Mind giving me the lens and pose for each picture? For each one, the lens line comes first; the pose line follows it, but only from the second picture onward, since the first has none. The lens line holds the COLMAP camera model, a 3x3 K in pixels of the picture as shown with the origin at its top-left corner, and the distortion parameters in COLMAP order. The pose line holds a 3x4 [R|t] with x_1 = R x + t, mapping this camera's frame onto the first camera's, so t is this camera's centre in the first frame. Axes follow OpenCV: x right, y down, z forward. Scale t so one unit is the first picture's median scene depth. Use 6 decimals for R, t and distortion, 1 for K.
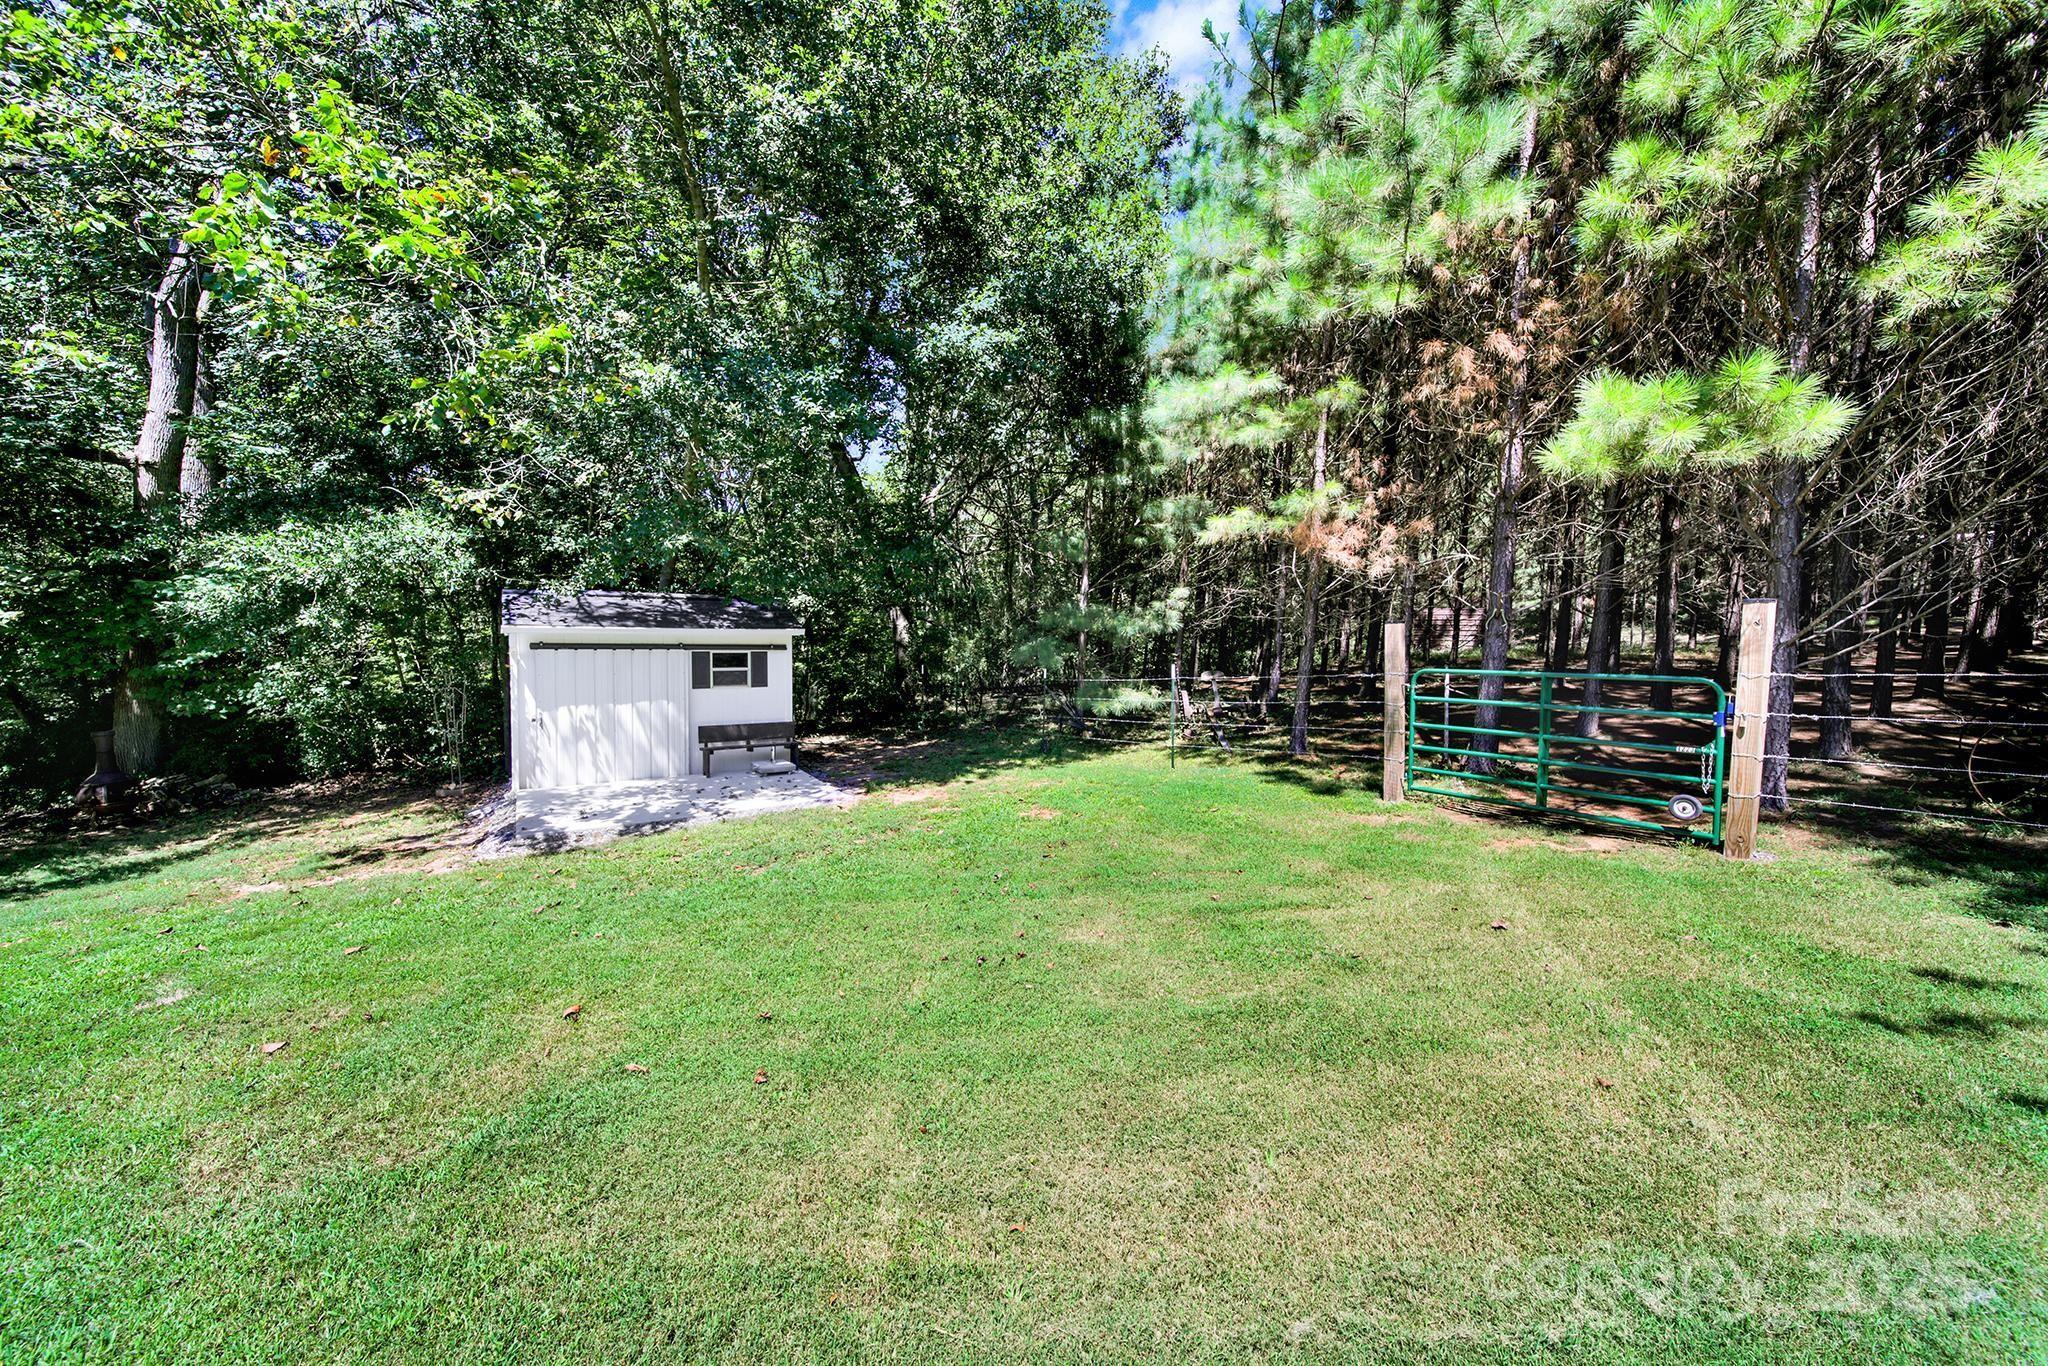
lens RADIAL K [[793.0, 0, 1033.3], [0, 793.0, 670.9], [0, 0, 1]] dist [-0.000049, -0.000033]
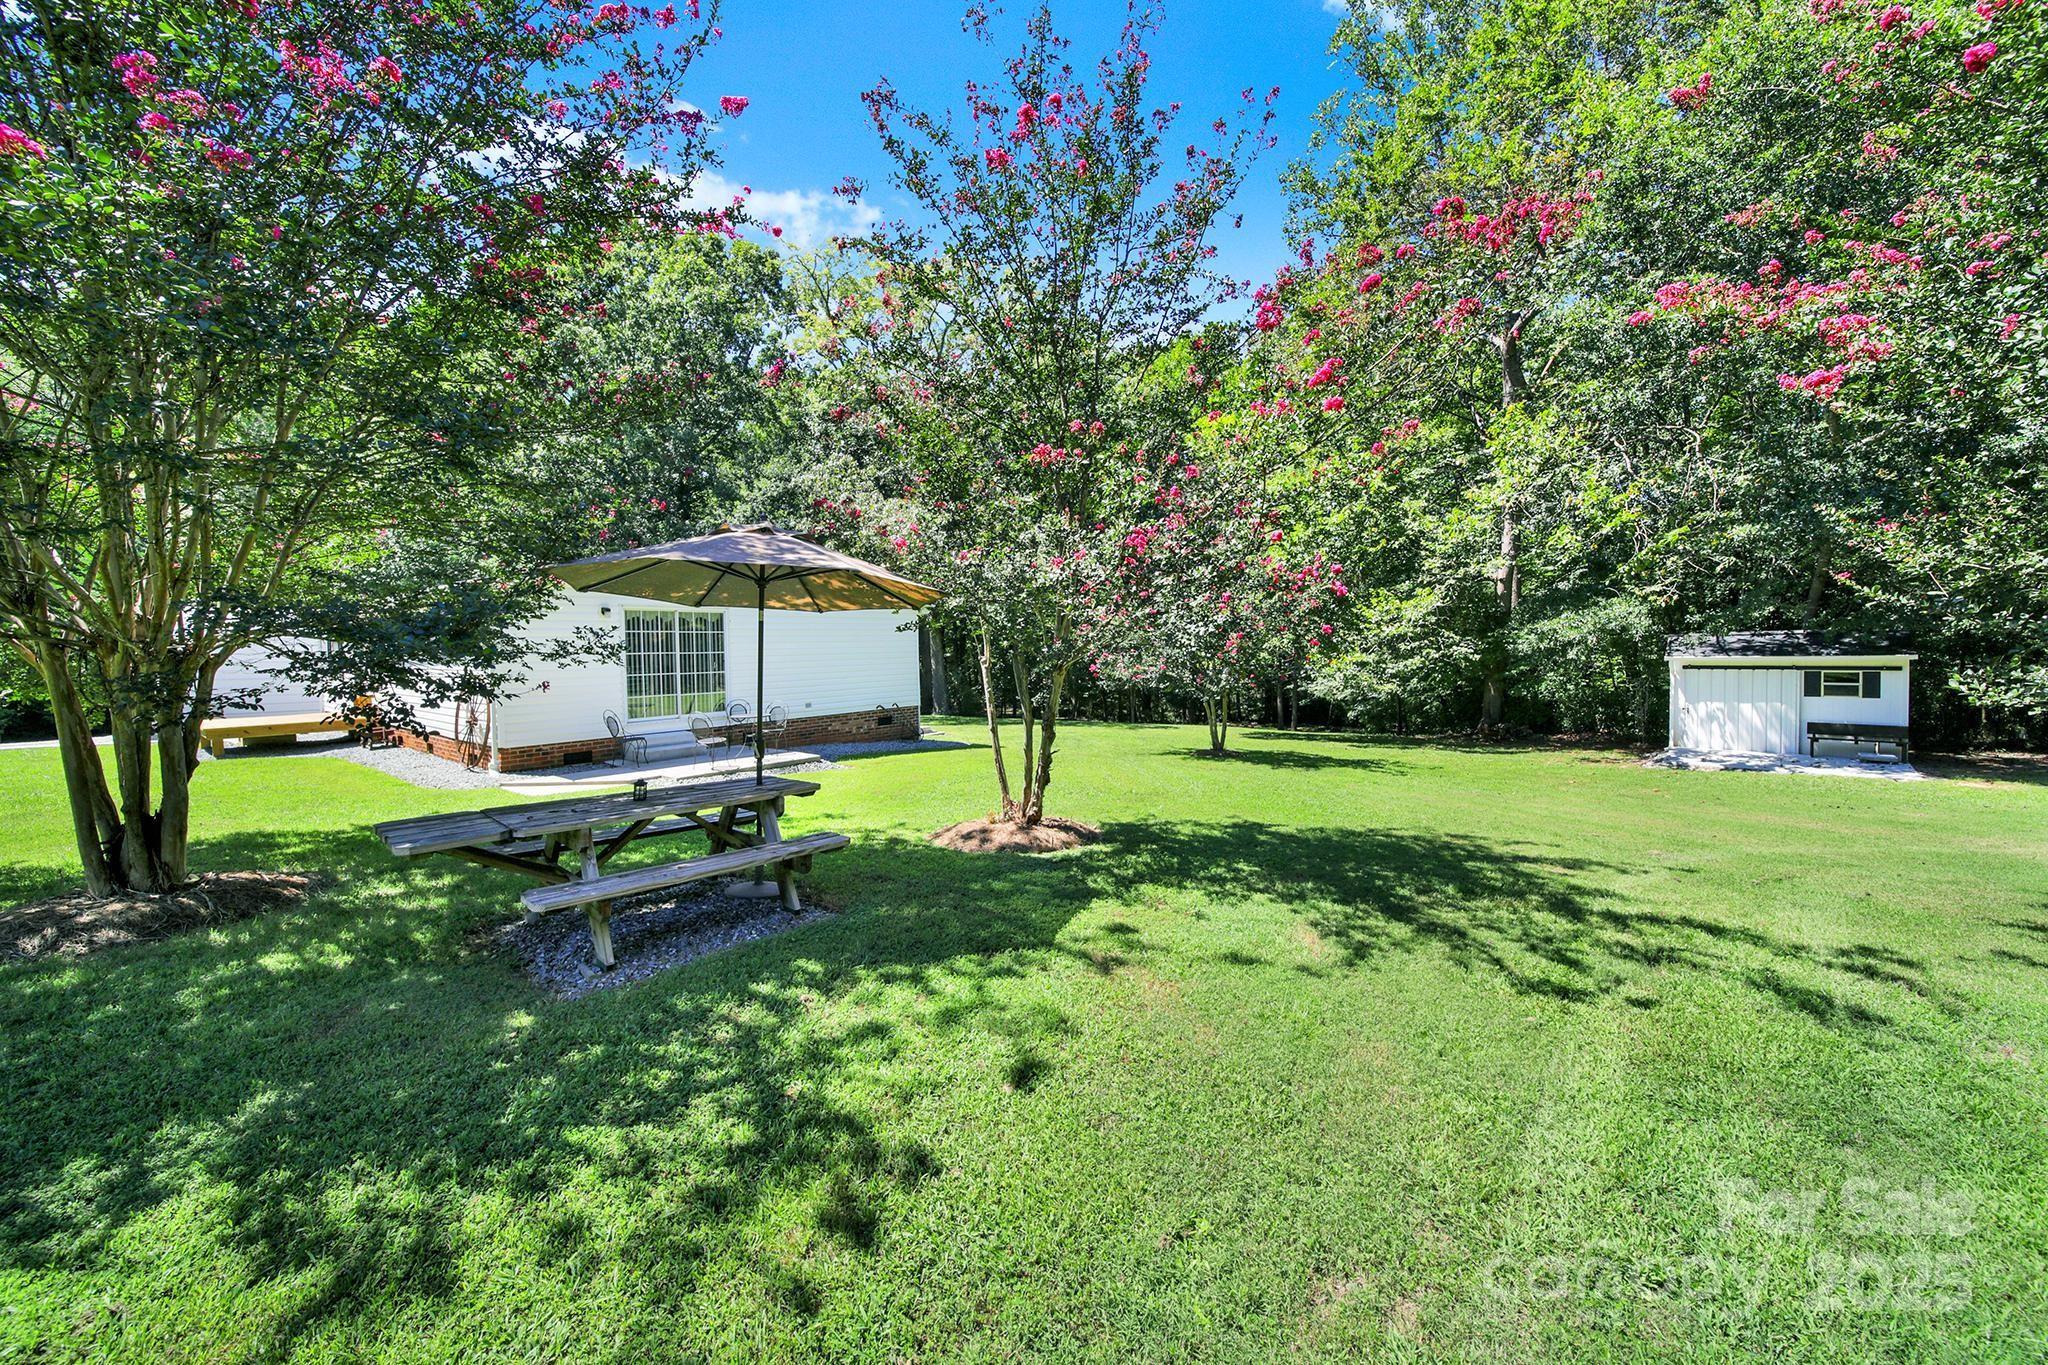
lens RADIAL K [[793.0, 0, 1033.3], [0, 793.0, 670.4], [0, 0, 1]] dist [-0.000049, -0.000033]
pose [[0.259234, 0.020615, -0.965594, 0.634383], [-0.020999, 0.999656, 0.015704, -0.019199], [0.965586, 0.016205, 0.259578, -0.779949]]
